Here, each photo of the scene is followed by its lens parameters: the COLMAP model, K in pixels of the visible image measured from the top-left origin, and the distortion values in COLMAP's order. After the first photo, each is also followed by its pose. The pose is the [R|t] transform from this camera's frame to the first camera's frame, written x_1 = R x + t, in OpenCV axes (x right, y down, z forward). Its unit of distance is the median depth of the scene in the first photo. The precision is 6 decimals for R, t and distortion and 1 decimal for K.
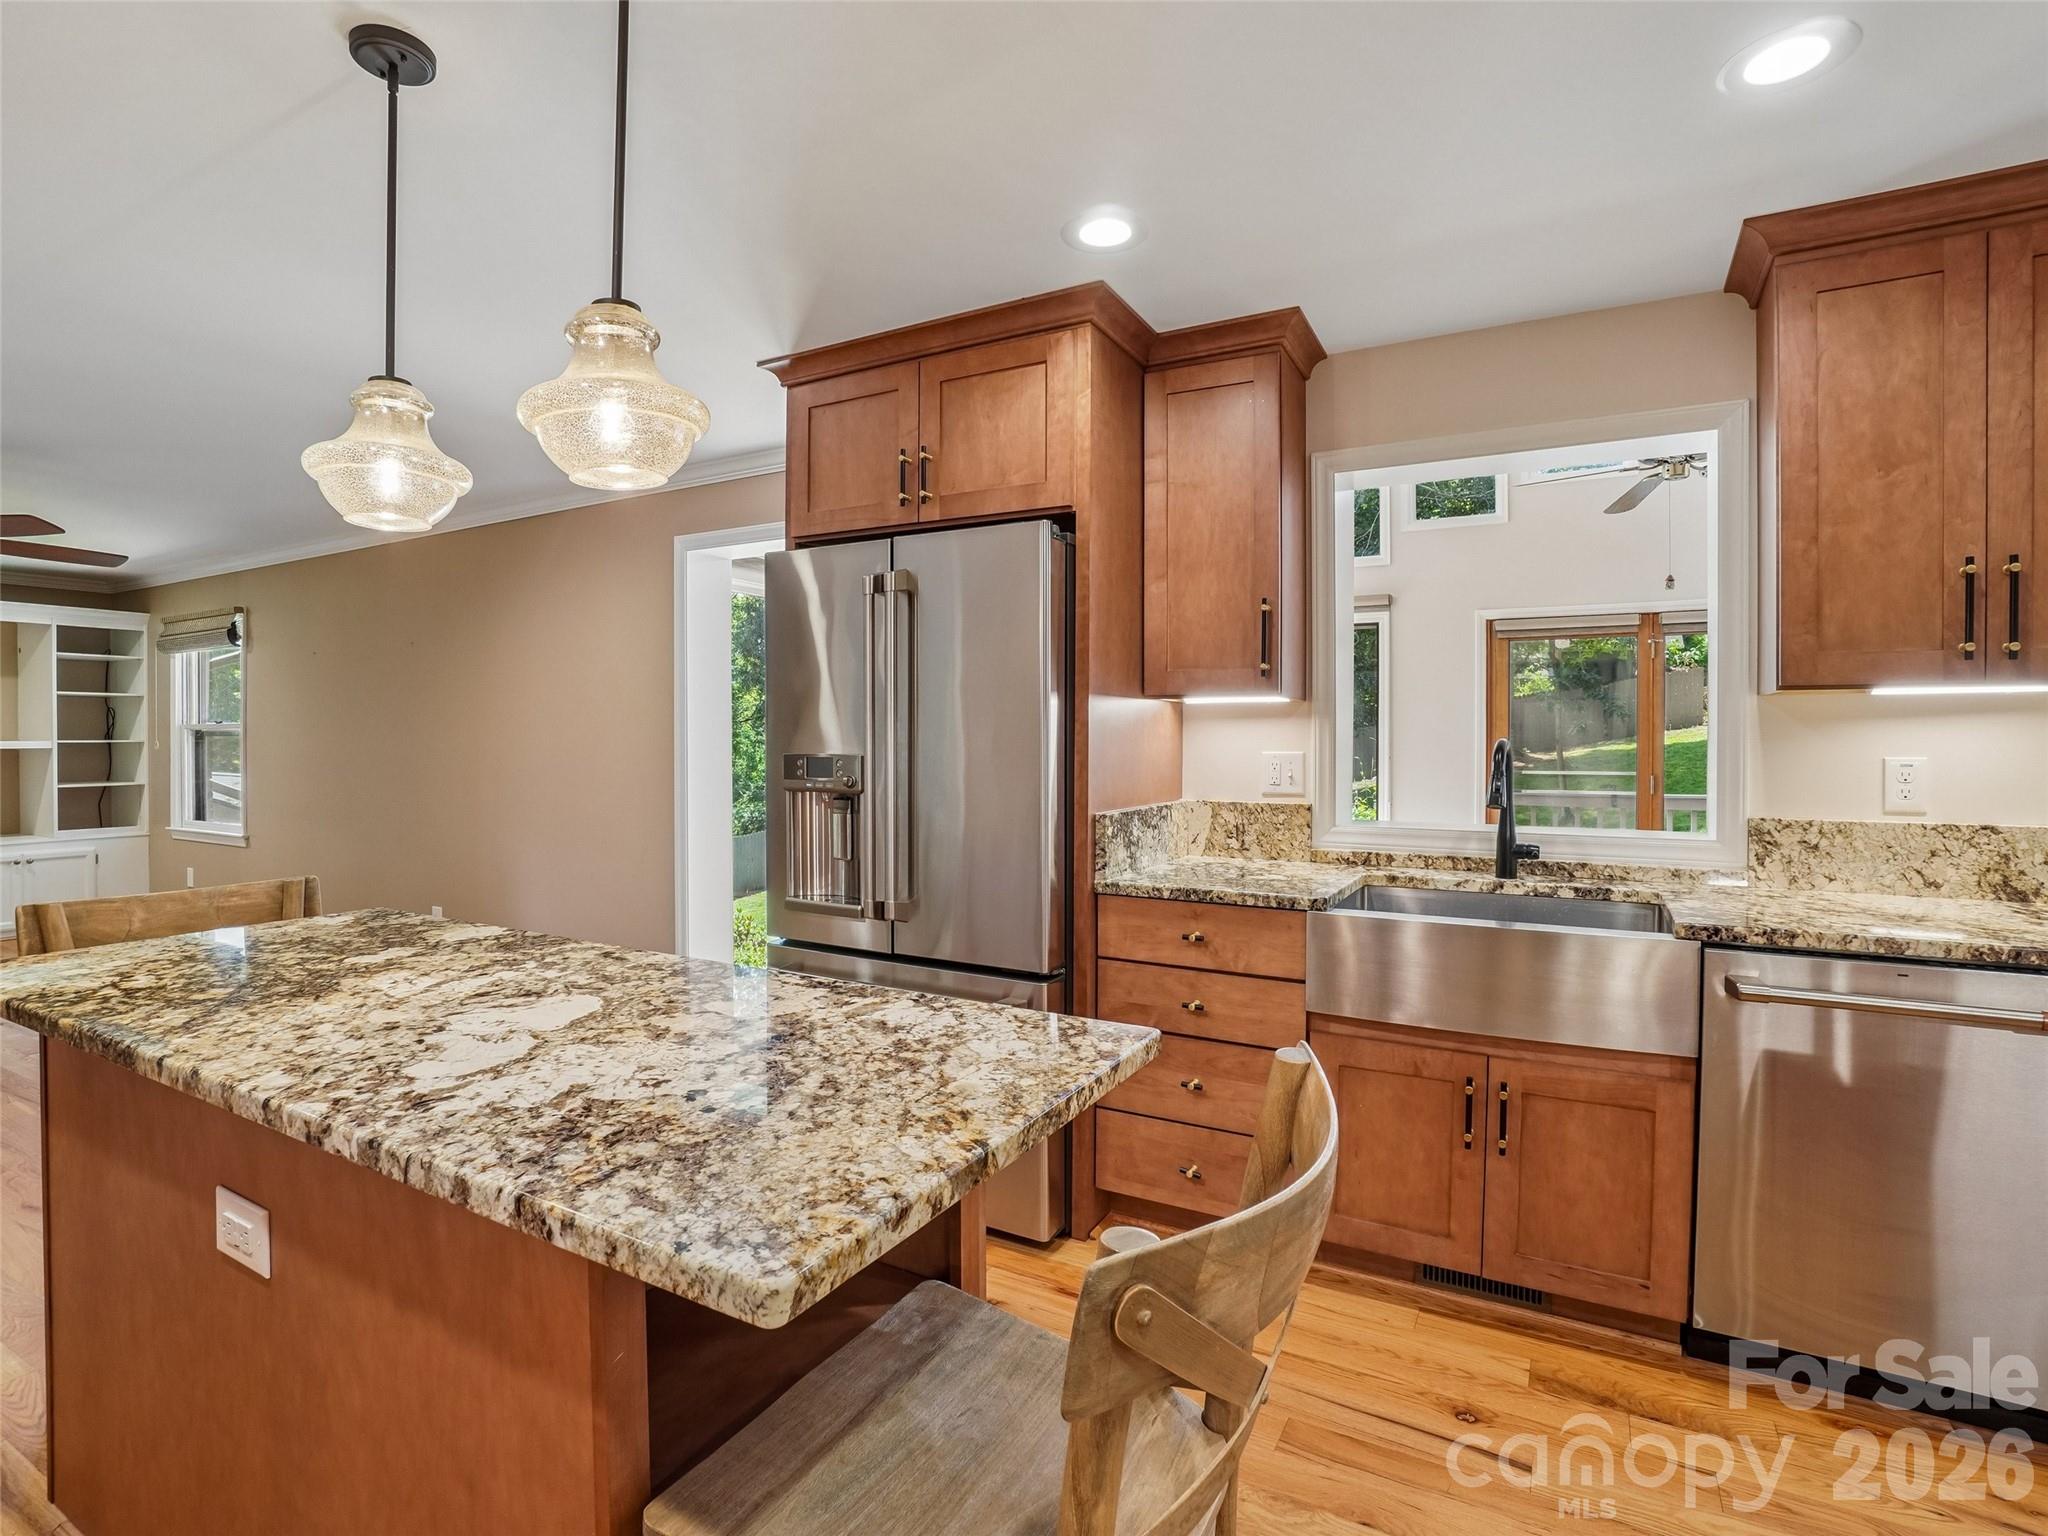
lens RADIAL K [[1032.7, 0, 1018.9], [0, 1032.7, 744.5], [0, 0, 1]] dist [-0.062731, 0.024441]
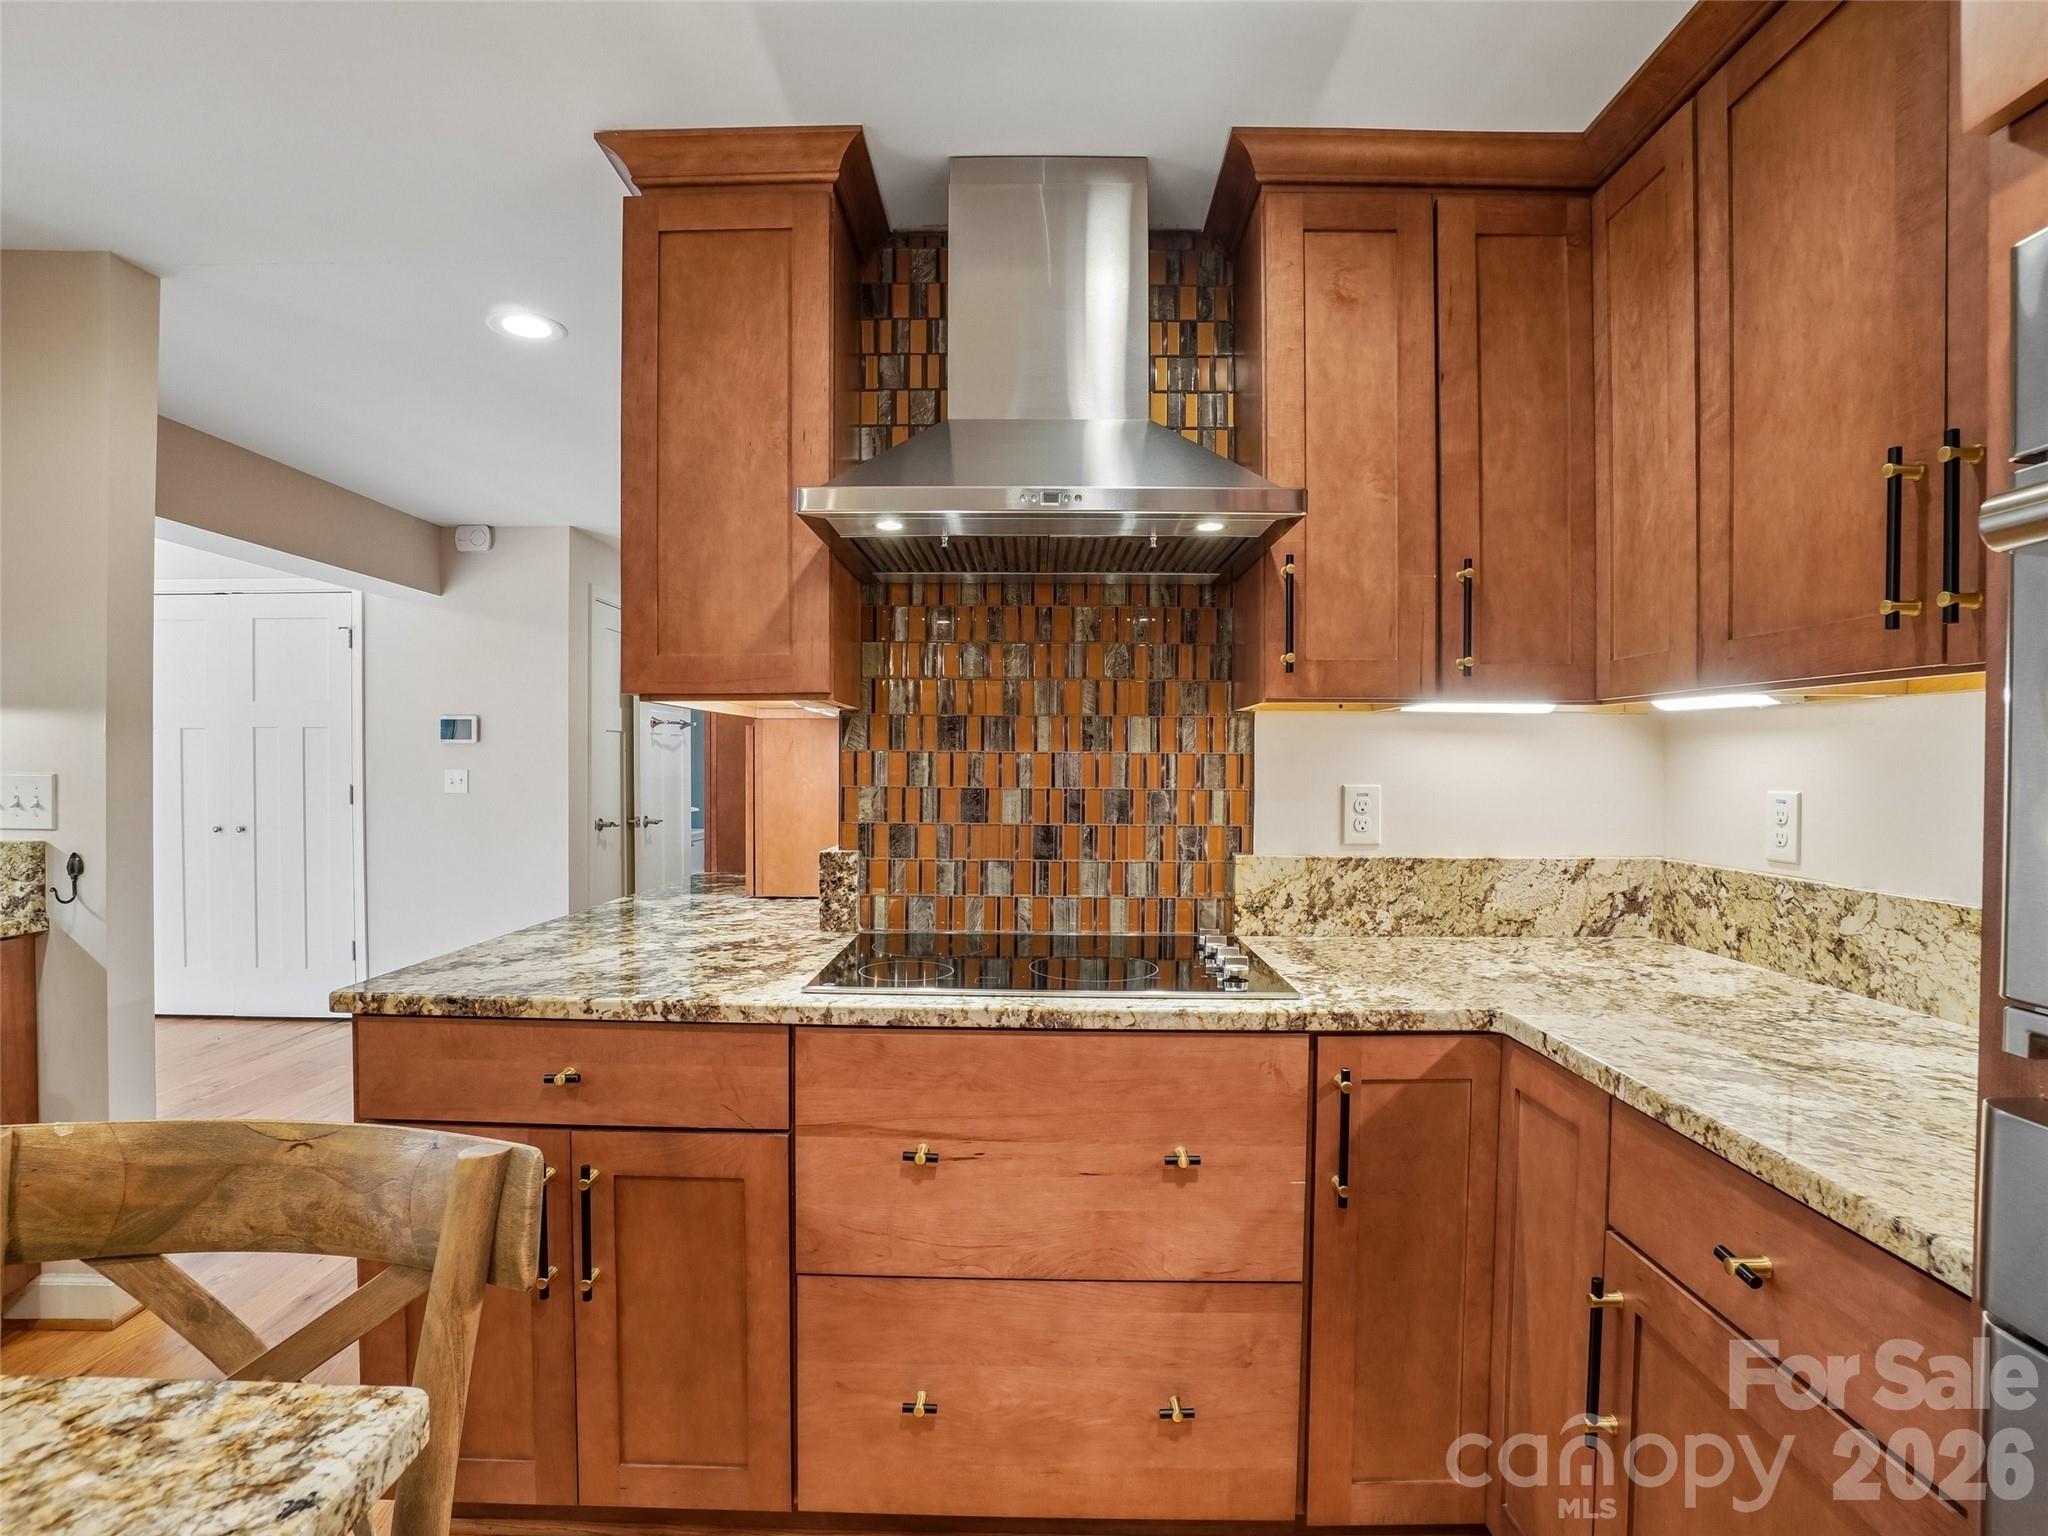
lens RADIAL K [[1050.3, 0, 1024.0], [0, 1050.3, 768.0], [0, 0, 1]] dist [-0.035441, -0.000350]
pose [[-0.482767, -0.007911, 0.875713, -0.374934], [-0.000345, 0.999961, 0.008843, 0.000677], [-0.875749, 0.003967, -0.482751, 0.294191]]
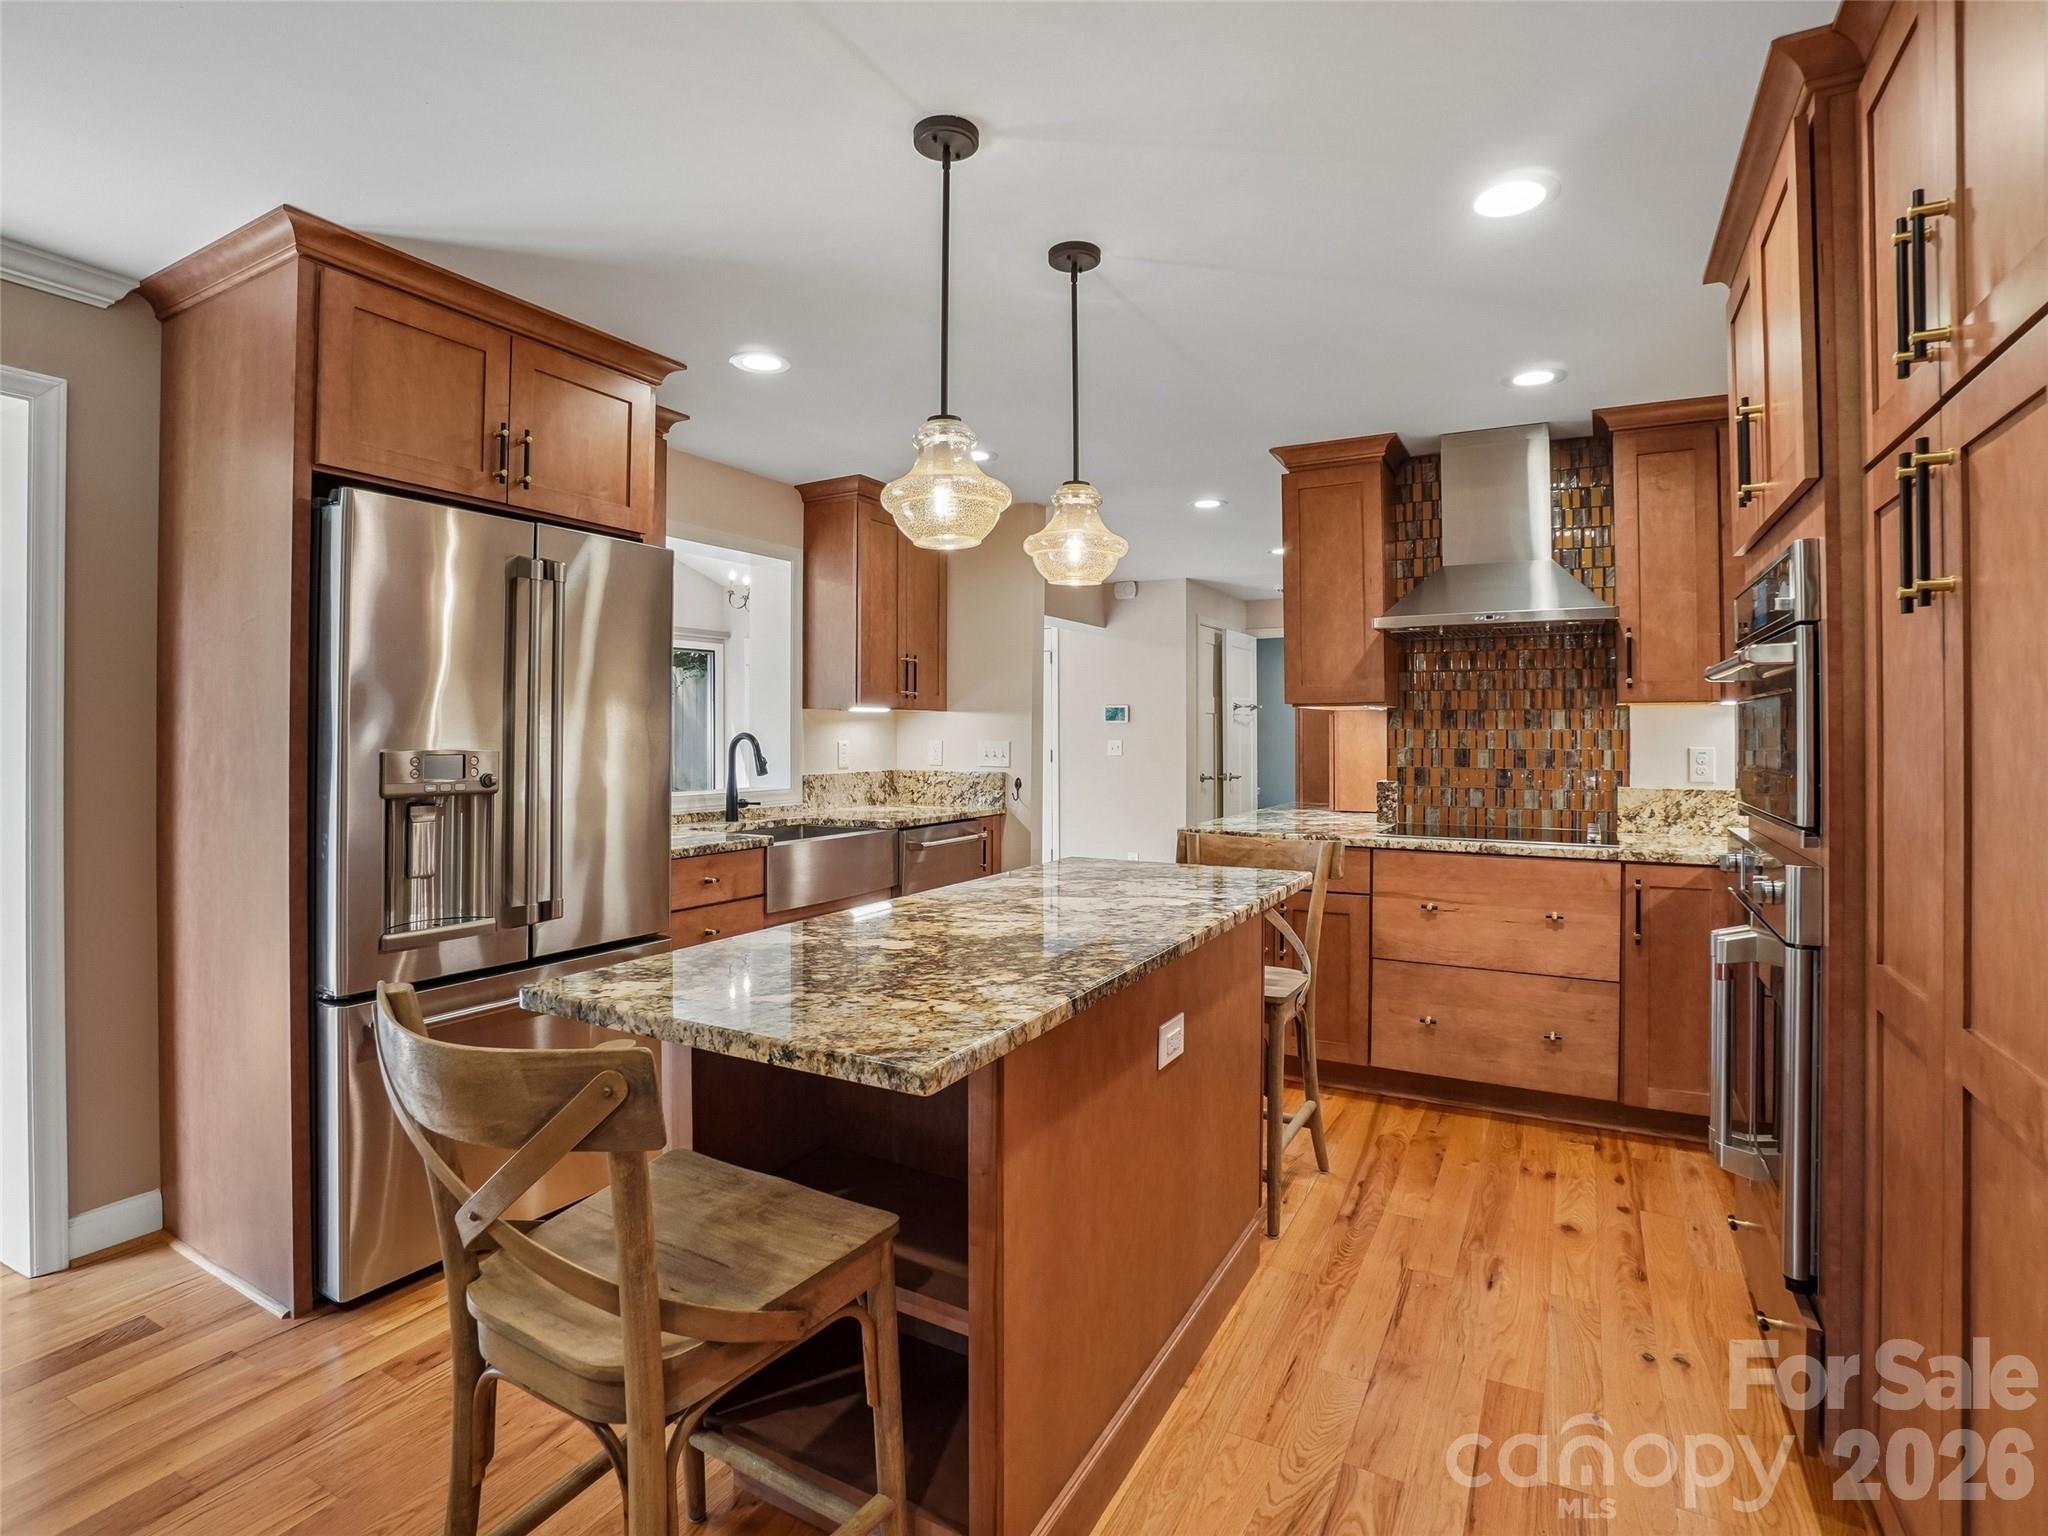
lens RADIAL K [[1027.3, 0, 1000.6], [0, 1027.3, 726.7], [0, 0, 1]] dist [-0.082534, 0.028009]
pose [[0.005308, 0.005112, 0.999973, -1.164973], [0.004857, 0.999975, -0.005138, -0.004650], [-0.999974, 0.004884, 0.005283, 0.617222]]
